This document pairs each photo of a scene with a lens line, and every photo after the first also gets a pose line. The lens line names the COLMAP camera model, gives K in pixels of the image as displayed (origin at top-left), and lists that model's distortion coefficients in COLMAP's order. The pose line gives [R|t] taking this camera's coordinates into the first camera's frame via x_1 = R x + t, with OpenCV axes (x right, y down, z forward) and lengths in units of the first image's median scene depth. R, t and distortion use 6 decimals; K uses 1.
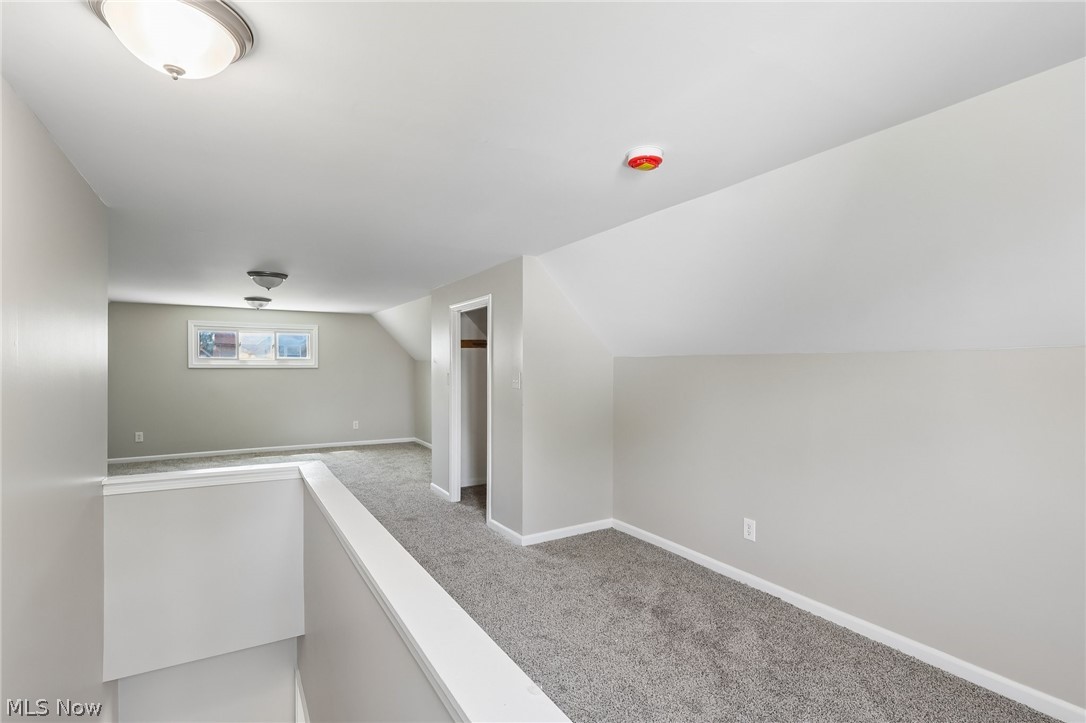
lens RADIAL K [[503.6, 0, 539.8], [0, 503.6, 373.2], [0, 0, 1]] dist [-0.002933, 0.002239]
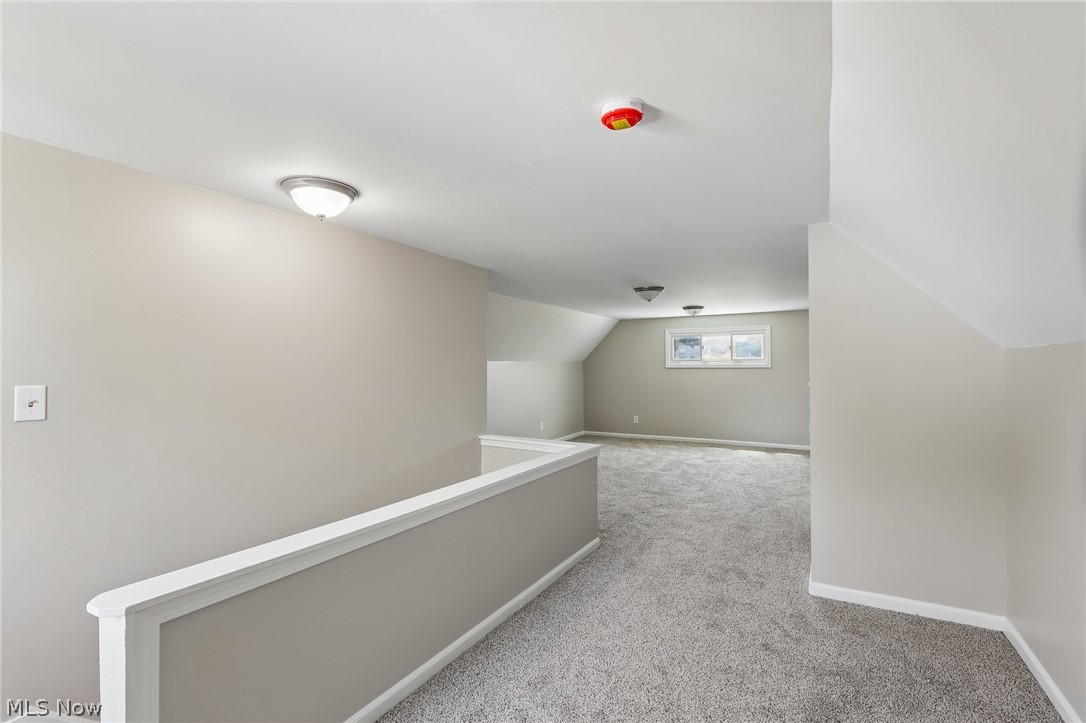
lens RADIAL K [[503.6, 0, 547.1], [0, 503.6, 360.8], [0, 0, 1]] dist [-0.002933, 0.002239]
pose [[0.492498, -0.013463, -0.870210, 0.409420], [-0.008360, 0.999761, -0.020199, 0.000021], [0.870274, 0.017222, 0.492267, 0.230401]]
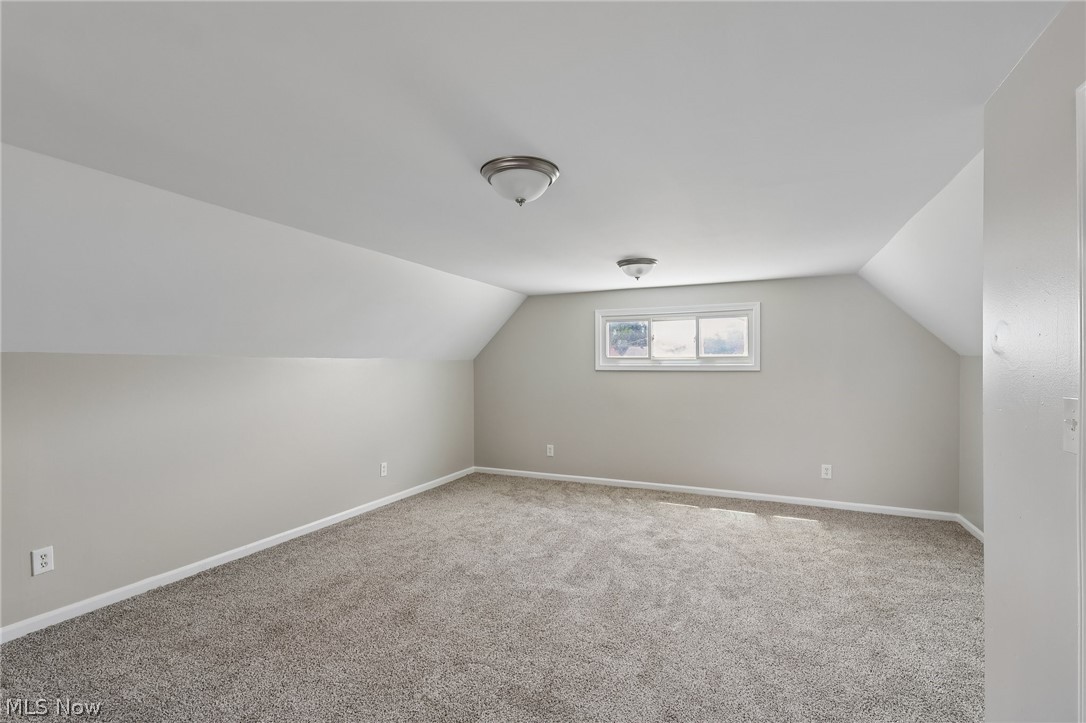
lens RADIAL K [[503.6, 0, 543.5], [0, 503.6, 369.3], [0, 0, 1]] dist [-0.002933, 0.002239]
pose [[0.567310, 0.002557, -0.823500, -0.159858], [-0.011180, 0.999927, -0.004597, -0.012581], [0.823428, 0.011815, 0.567297, 0.832577]]
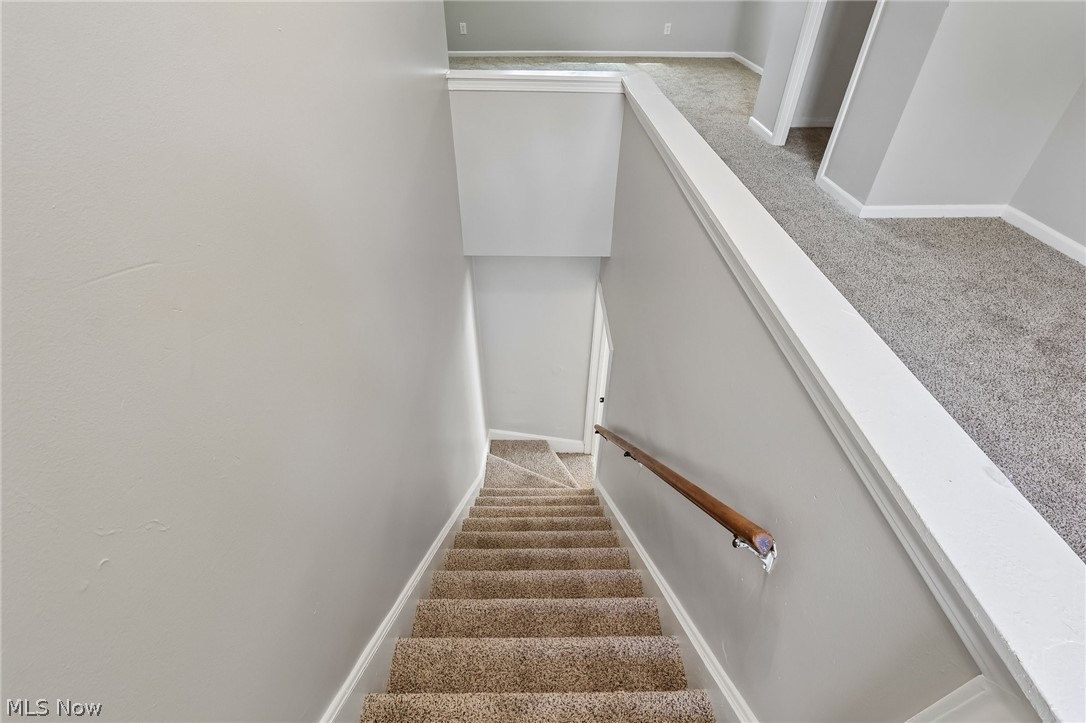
lens RADIAL K [[503.6, 0, 541.8], [0, 503.6, 361.3], [0, 0, 1]] dist [-0.002933, 0.002239]
pose [[0.860517, 0.324539, -0.392663, -0.074101], [-0.006317, 0.777541, 0.628800, 0.016263], [0.509382, -0.538613, 0.671138, 0.066469]]
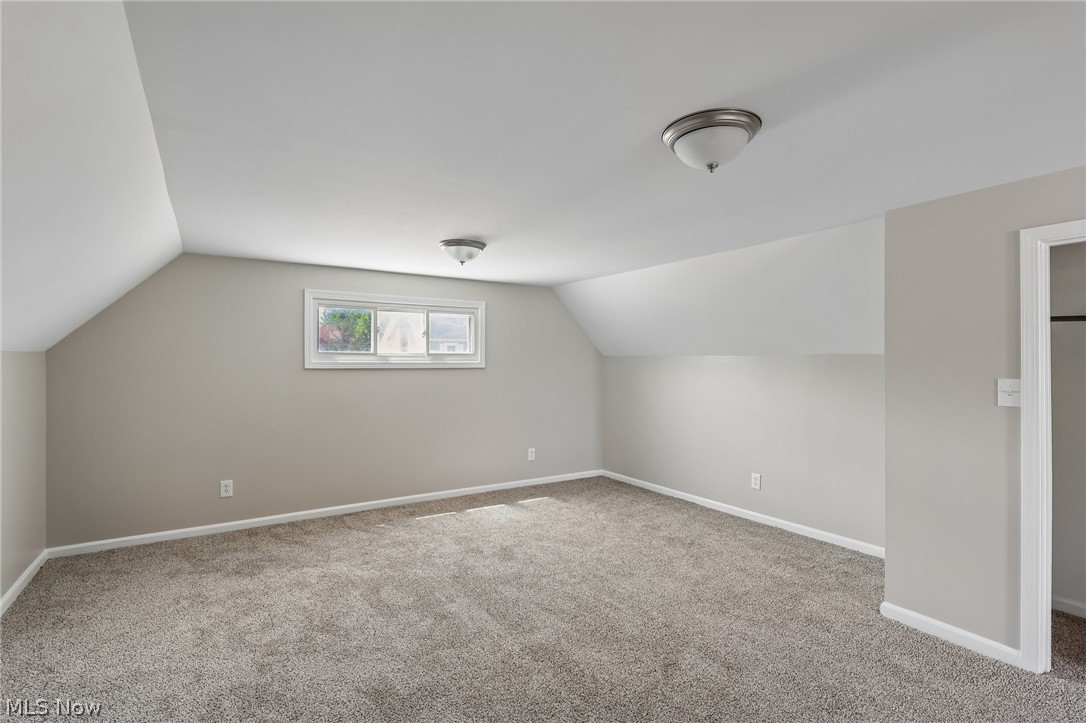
lens RADIAL K [[503.6, 0, 538.0], [0, 503.6, 360.3], [0, 0, 1]] dist [-0.002933, 0.002239]
pose [[0.999726, -0.002015, 0.023302, -0.748814], [0.002514, 0.999768, -0.021404, -0.011721], [-0.023254, 0.021456, 0.999499, 0.681766]]
